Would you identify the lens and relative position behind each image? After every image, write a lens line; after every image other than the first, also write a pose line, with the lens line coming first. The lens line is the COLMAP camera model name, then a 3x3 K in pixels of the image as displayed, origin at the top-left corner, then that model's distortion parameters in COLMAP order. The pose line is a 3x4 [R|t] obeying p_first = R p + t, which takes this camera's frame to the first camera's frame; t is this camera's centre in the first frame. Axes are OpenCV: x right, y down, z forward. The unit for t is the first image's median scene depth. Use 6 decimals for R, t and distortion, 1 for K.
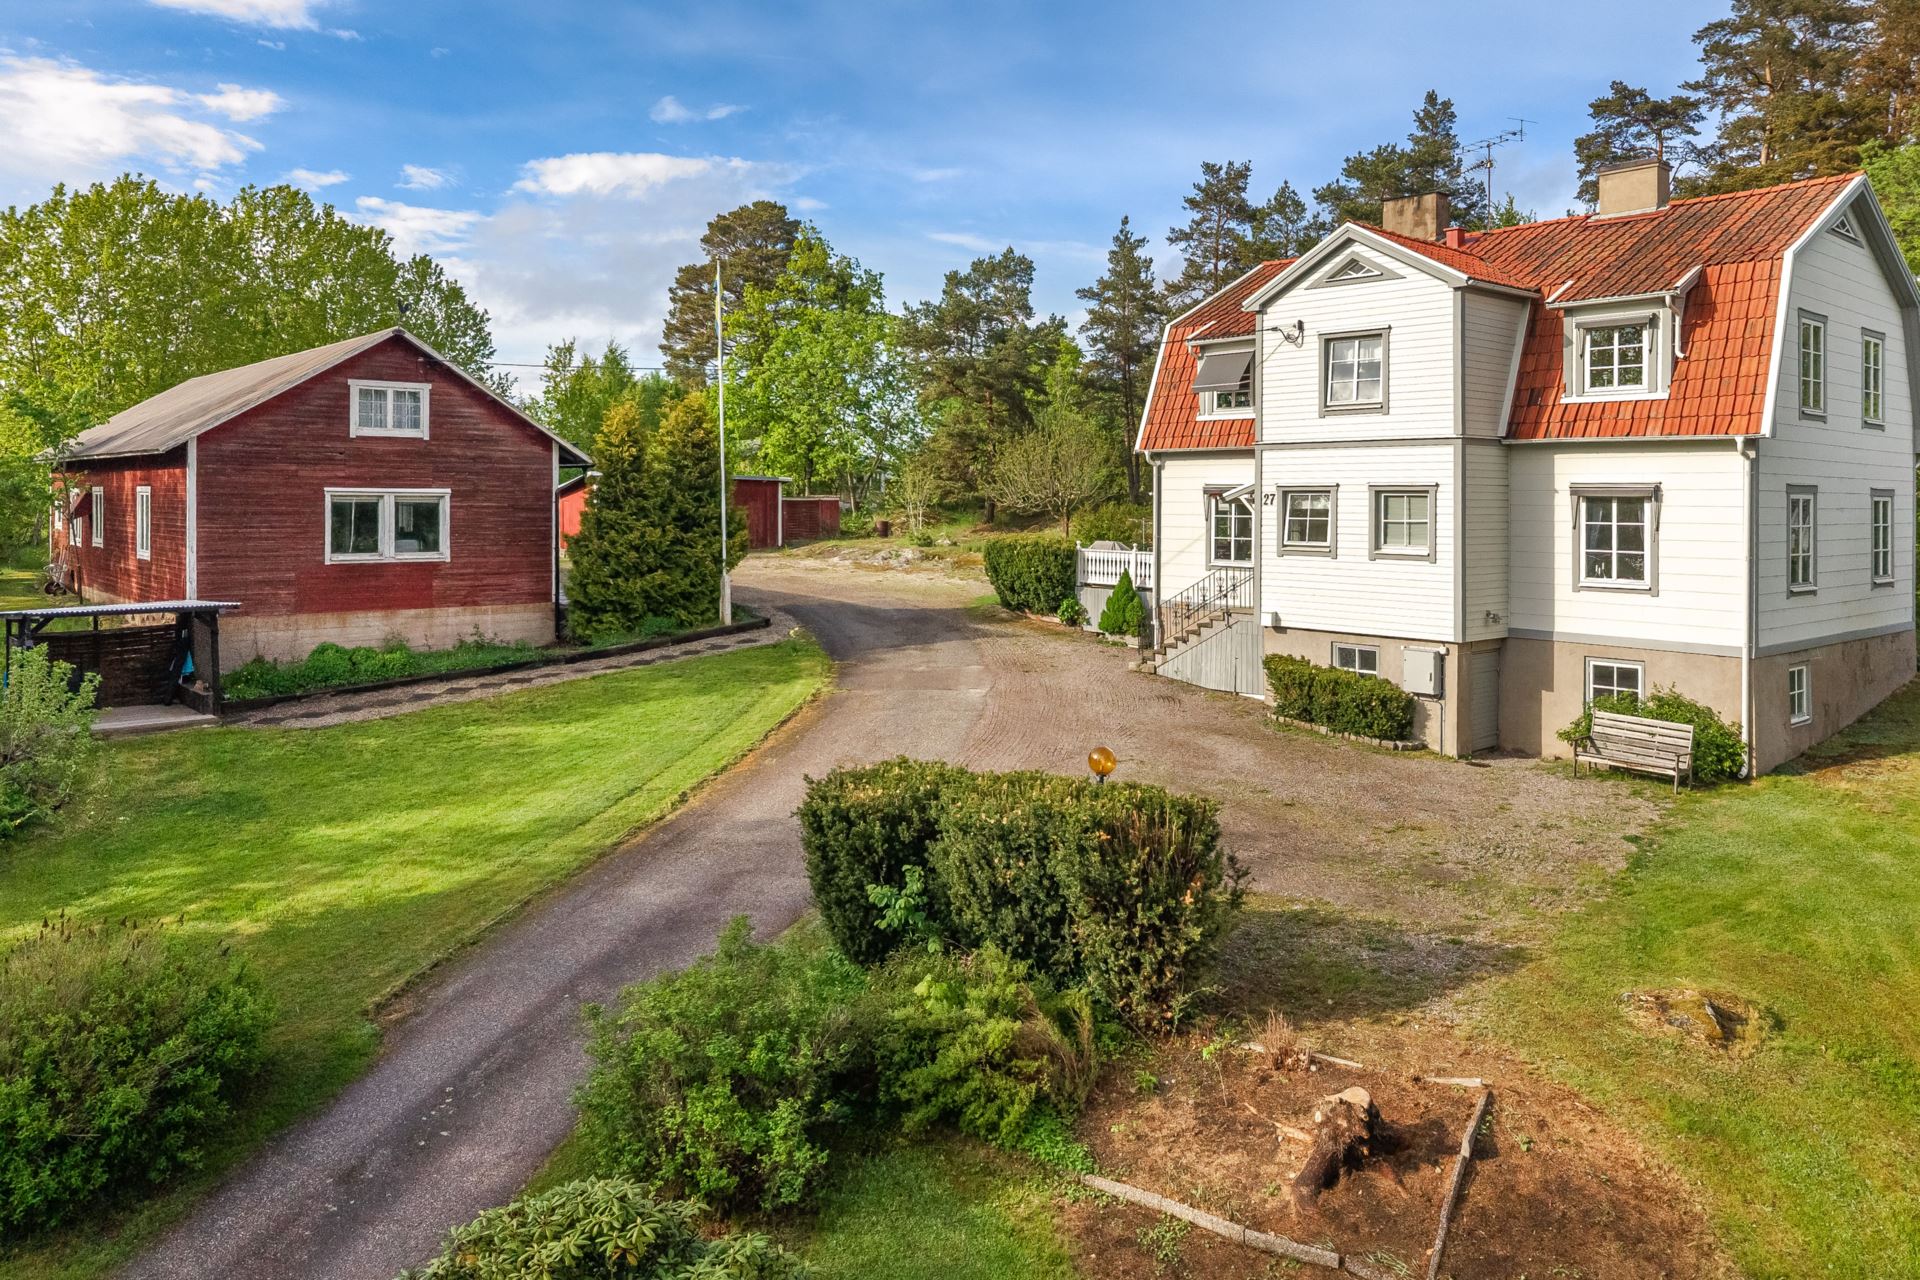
lens RADIAL K [[1364.7, 0, 963.9], [0, 1364.7, 492.7], [0, 0, 1]] dist [0.012337, -0.002124]
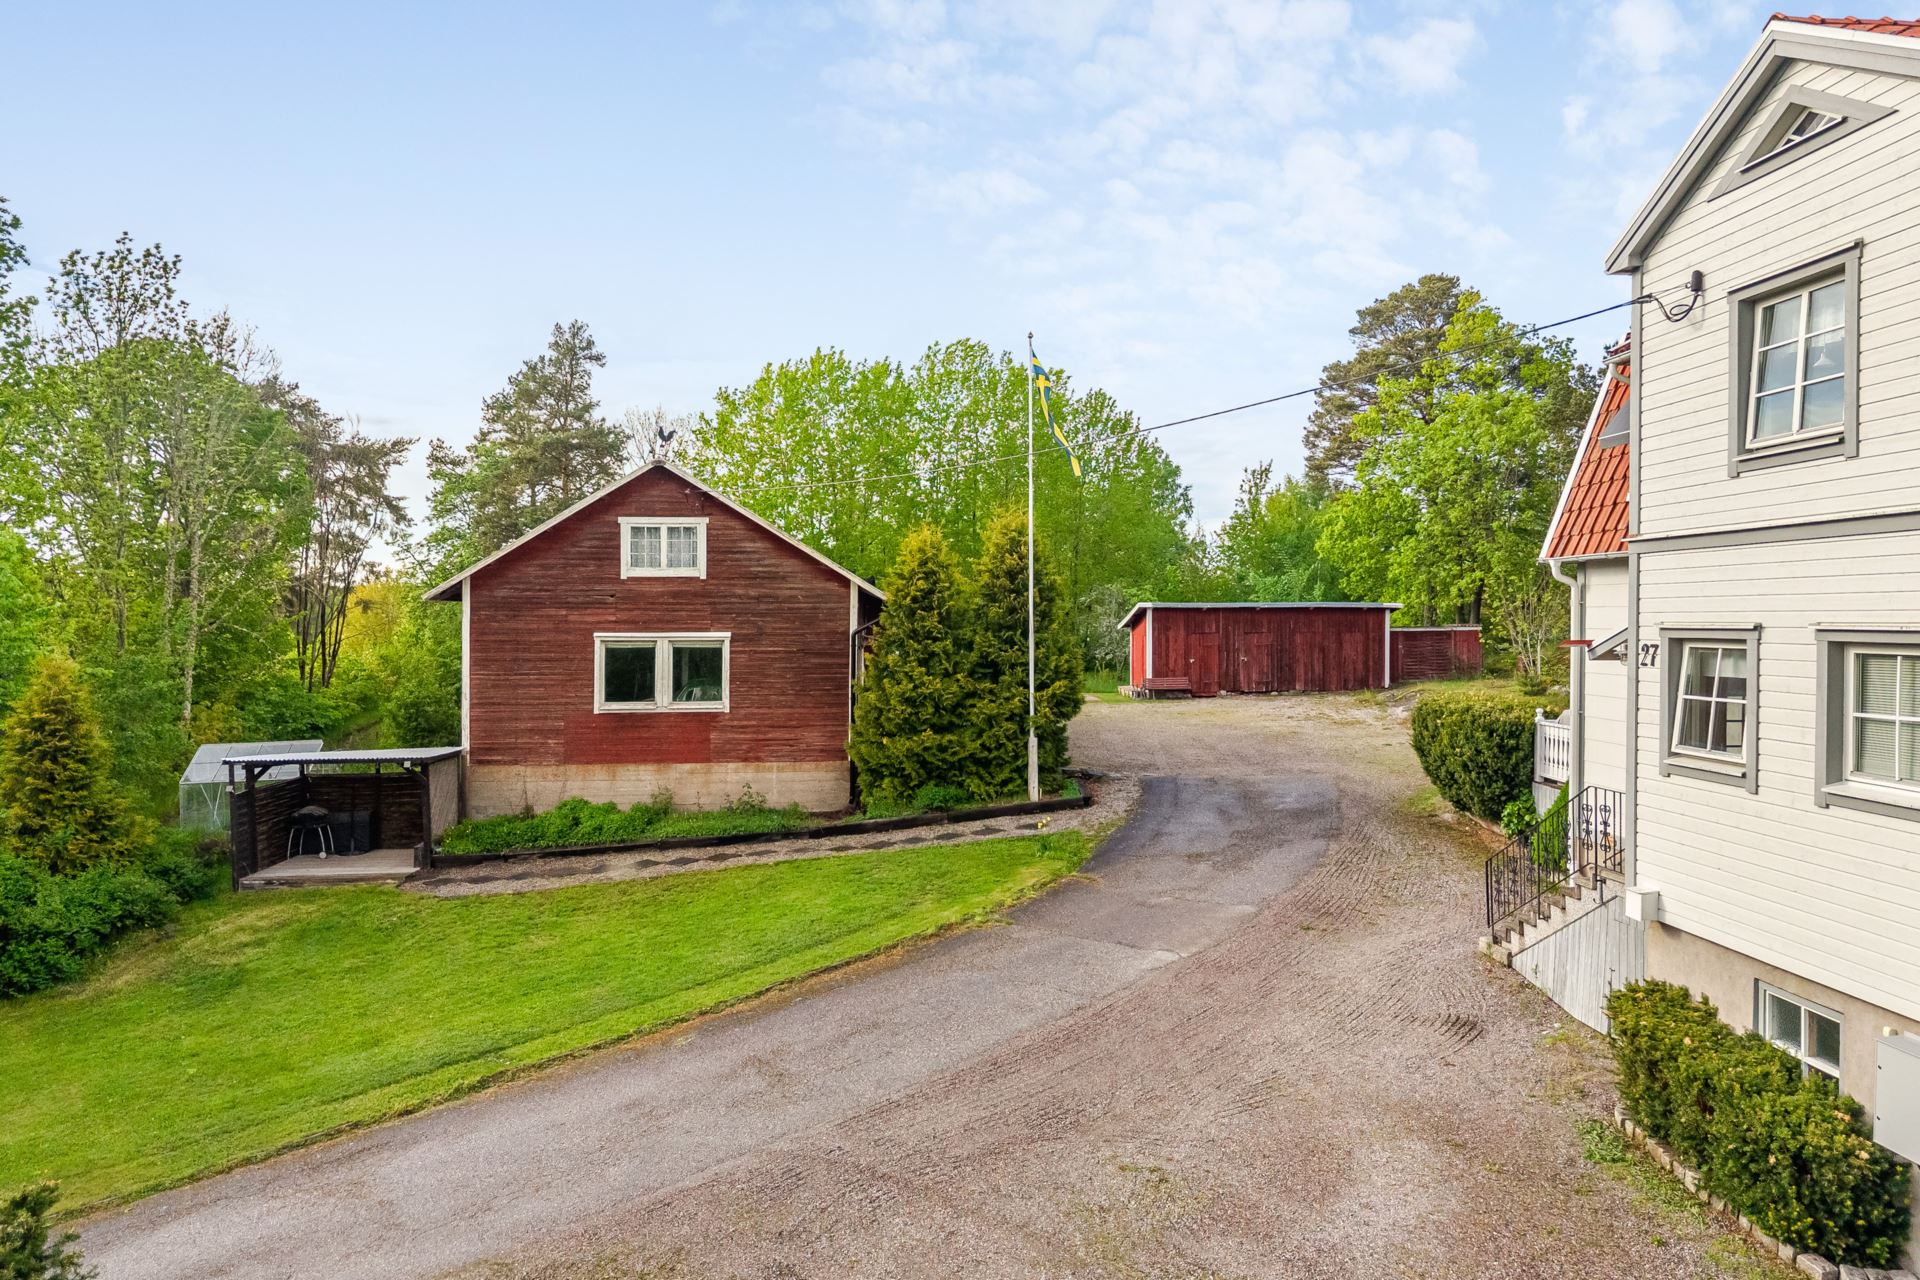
lens RADIAL K [[1291.6, 0, 965.8], [0, 1291.6, 629.9], [0, 0, 1]] dist [0.034629, -0.030093]
pose [[0.786063, -0.004452, -0.618131, 0.288333], [0.013081, 0.999870, 0.009432, -0.010604], [0.618008, -0.015500, 0.786019, 0.441692]]
